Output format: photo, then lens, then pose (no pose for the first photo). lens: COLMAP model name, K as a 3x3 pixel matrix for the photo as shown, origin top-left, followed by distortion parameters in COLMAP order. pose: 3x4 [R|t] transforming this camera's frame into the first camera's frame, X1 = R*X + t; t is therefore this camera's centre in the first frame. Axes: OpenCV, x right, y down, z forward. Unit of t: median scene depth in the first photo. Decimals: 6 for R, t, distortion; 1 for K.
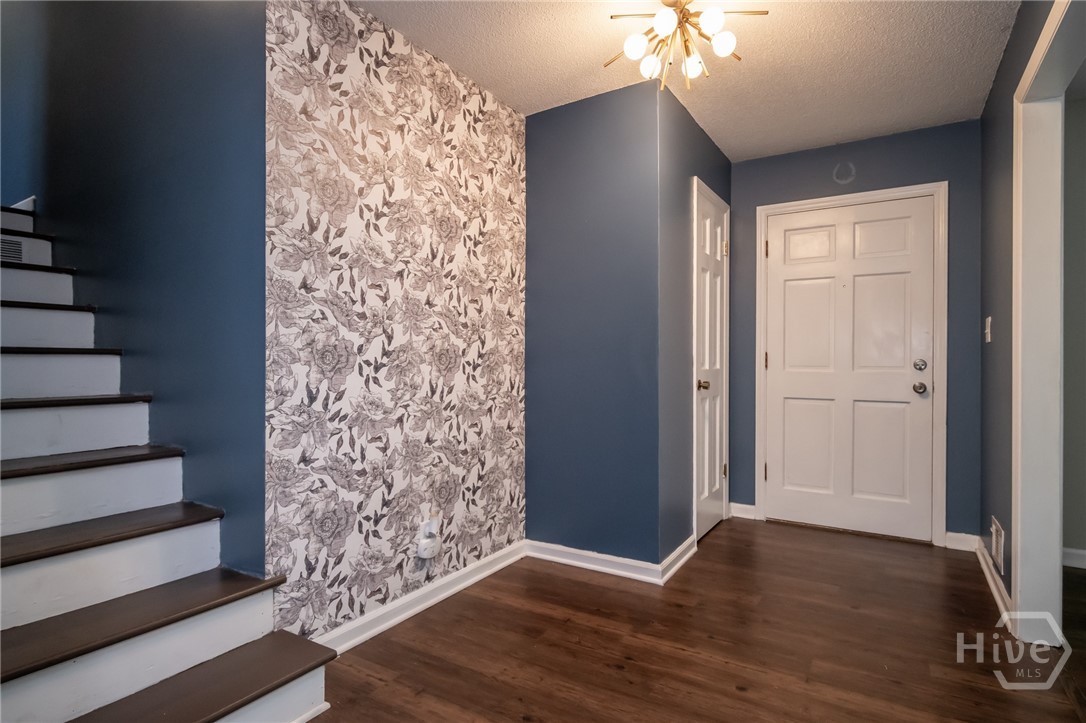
lens RADIAL K [[565.6, 0, 544.2], [0, 565.6, 363.0], [0, 0, 1]] dist [0.000750, 0.000091]
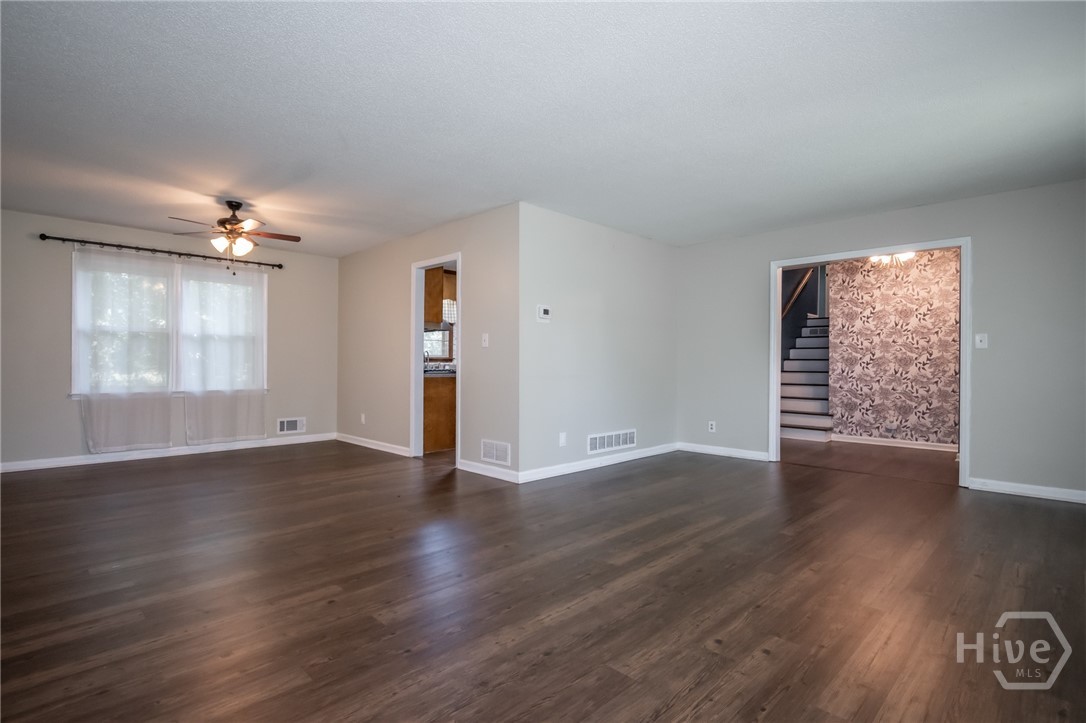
lens RADIAL K [[529.6, 0, 544.0], [0, 529.6, 362.9], [0, 0, 1]] dist [-0.000573, 0.000077]
pose [[-0.232381, -0.003660, -0.972618, 3.023912], [-0.006243, 0.999978, -0.002271, 0.019786], [0.972605, 0.005544, -0.232398, -0.115717]]
